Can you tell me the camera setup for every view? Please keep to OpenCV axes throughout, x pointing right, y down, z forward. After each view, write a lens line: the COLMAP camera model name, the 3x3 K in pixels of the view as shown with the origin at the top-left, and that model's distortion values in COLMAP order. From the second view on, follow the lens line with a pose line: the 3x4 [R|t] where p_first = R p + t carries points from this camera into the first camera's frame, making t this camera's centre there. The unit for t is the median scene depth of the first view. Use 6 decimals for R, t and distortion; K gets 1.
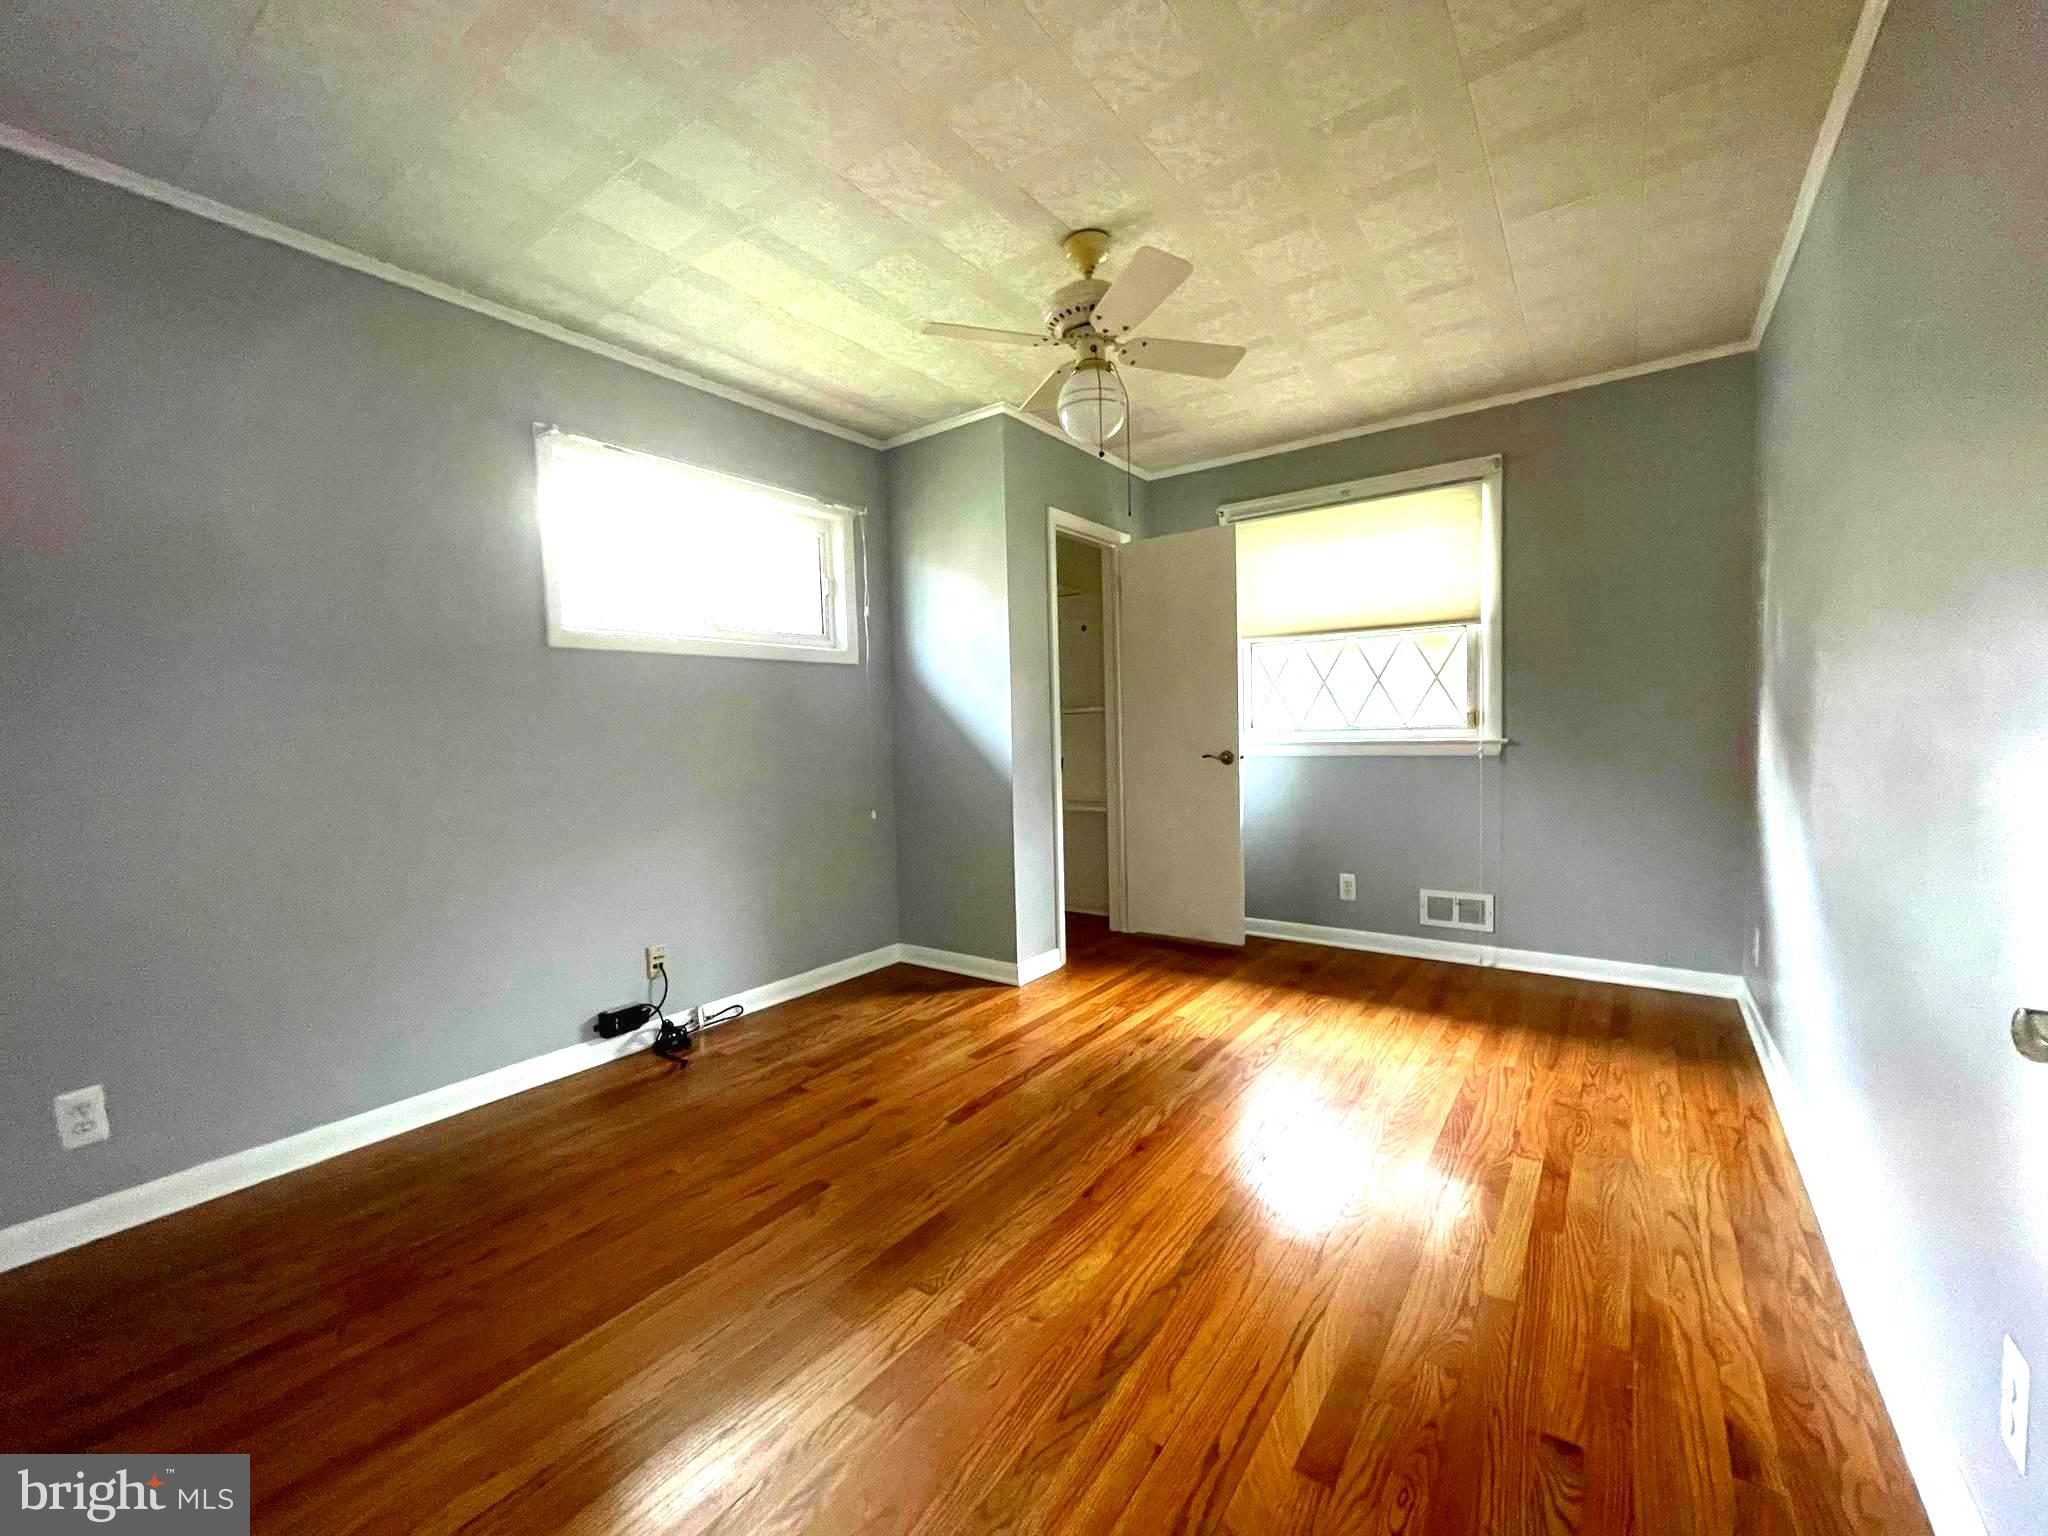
lens RADIAL K [[825.8, 0, 1025.0], [0, 825.8, 768.1], [0, 0, 1]] dist [-0.003857, 0.000573]
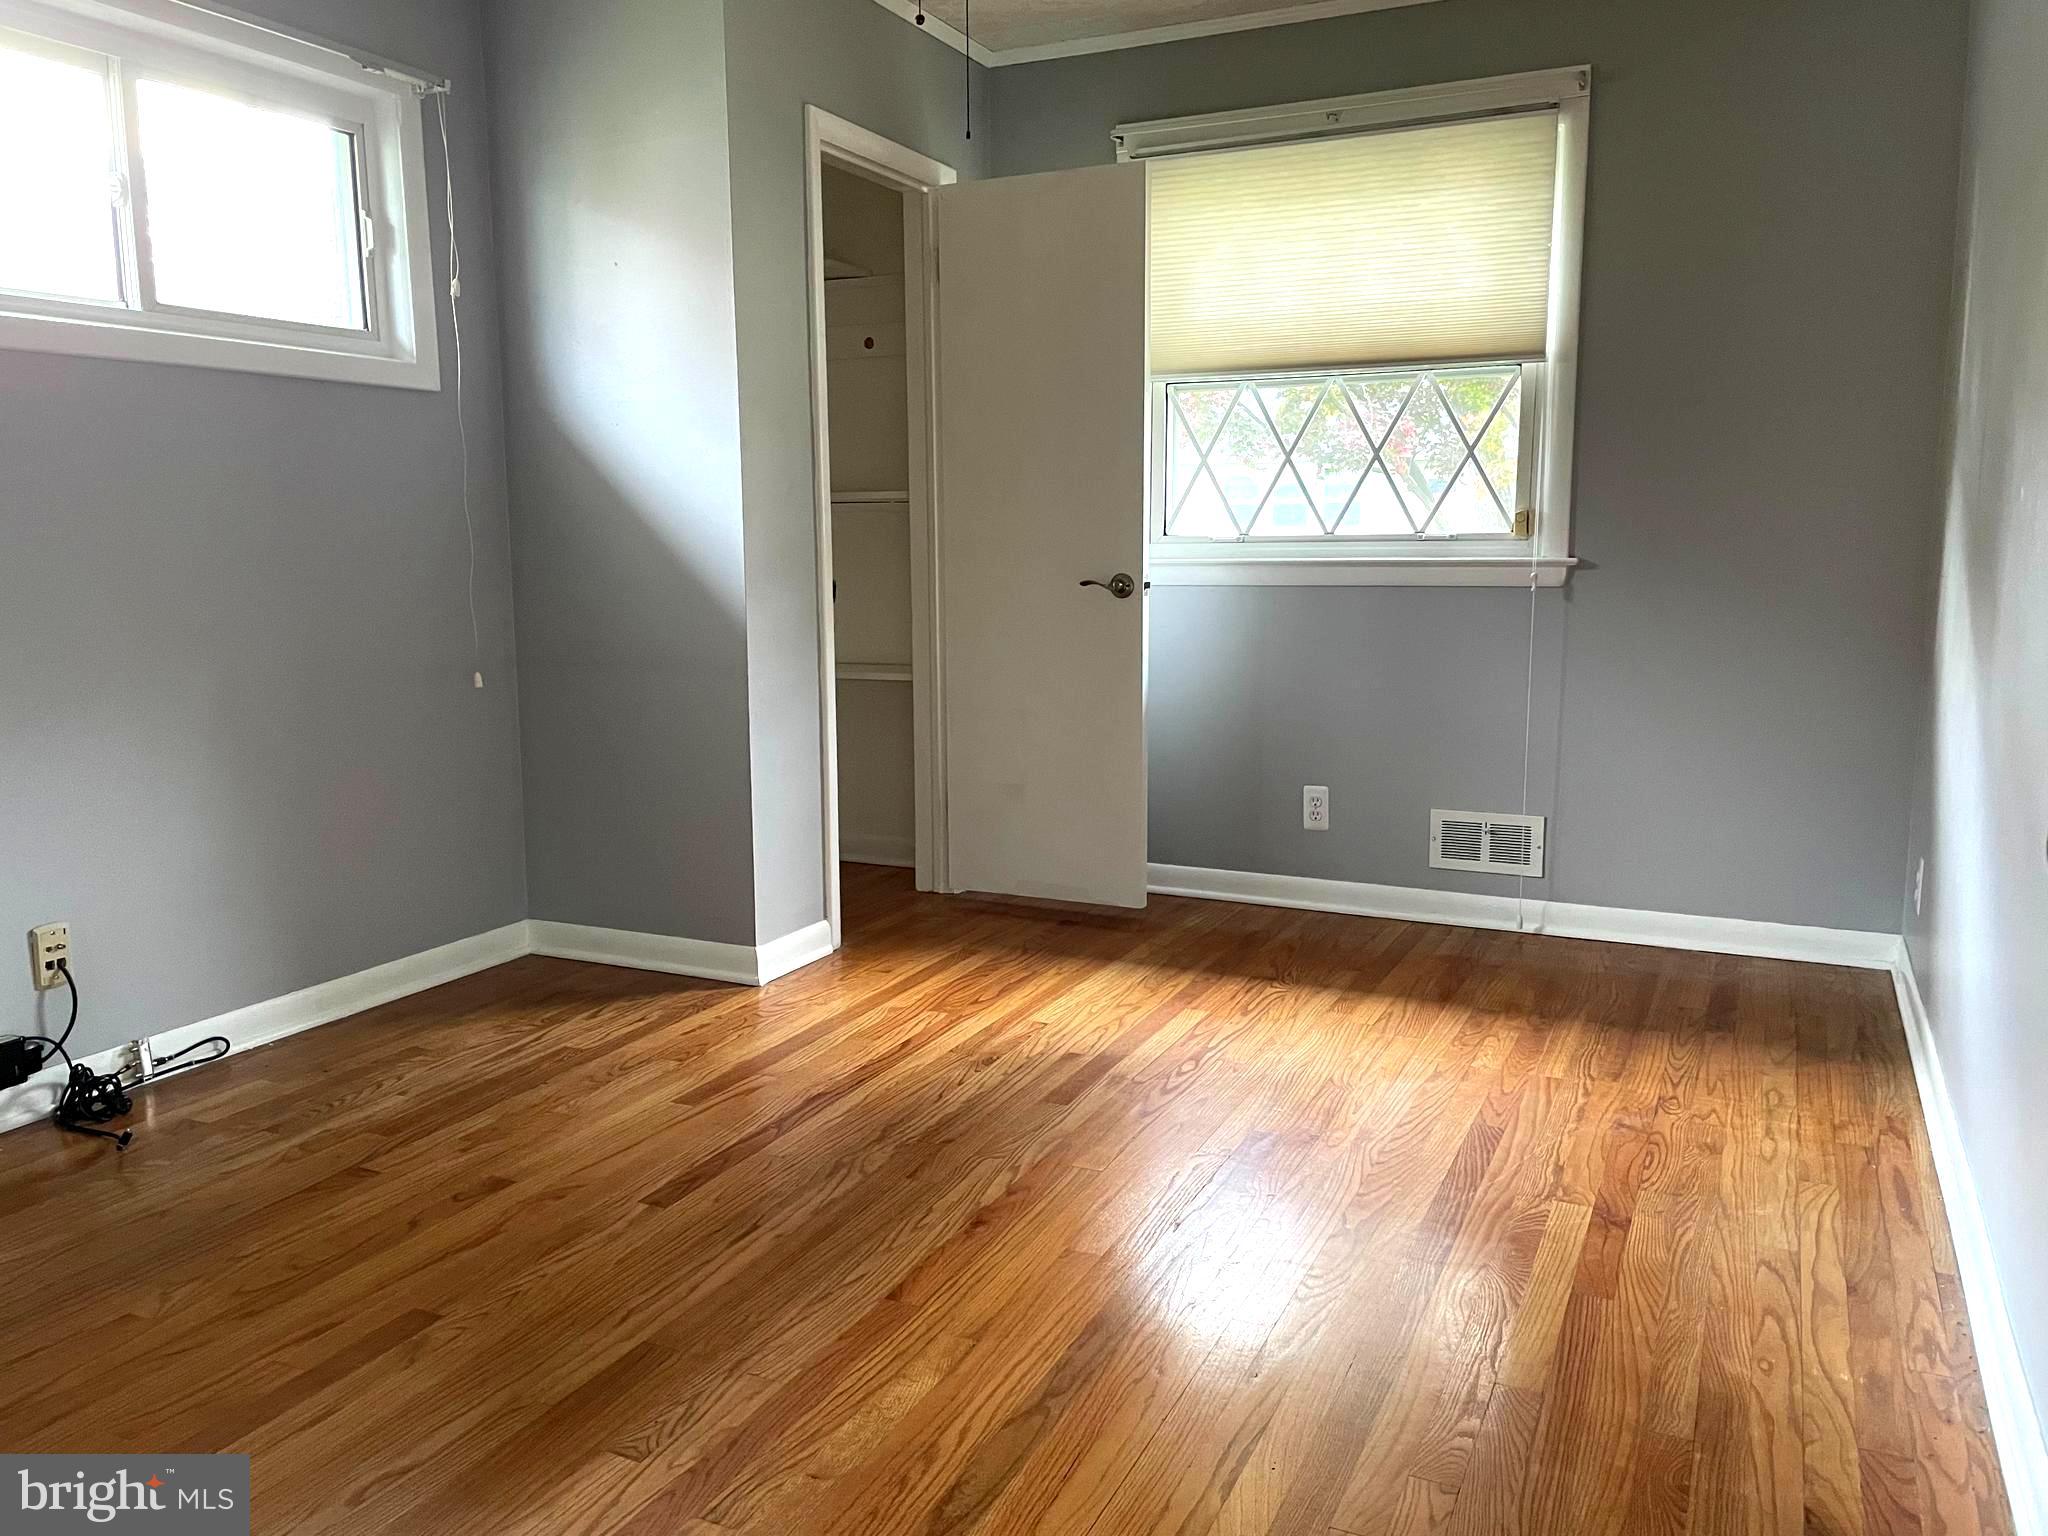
lens RADIAL K [[1587.5, 0, 1016.2], [0, 1587.5, 770.0], [0, 0, 1]] dist [0.078321, -0.096200]
pose [[0.983153, -0.004765, 0.182723, -0.037251], [-0.011643, 0.995998, 0.088617, 0.022166], [-0.182414, -0.089252, 0.979163, -0.097617]]
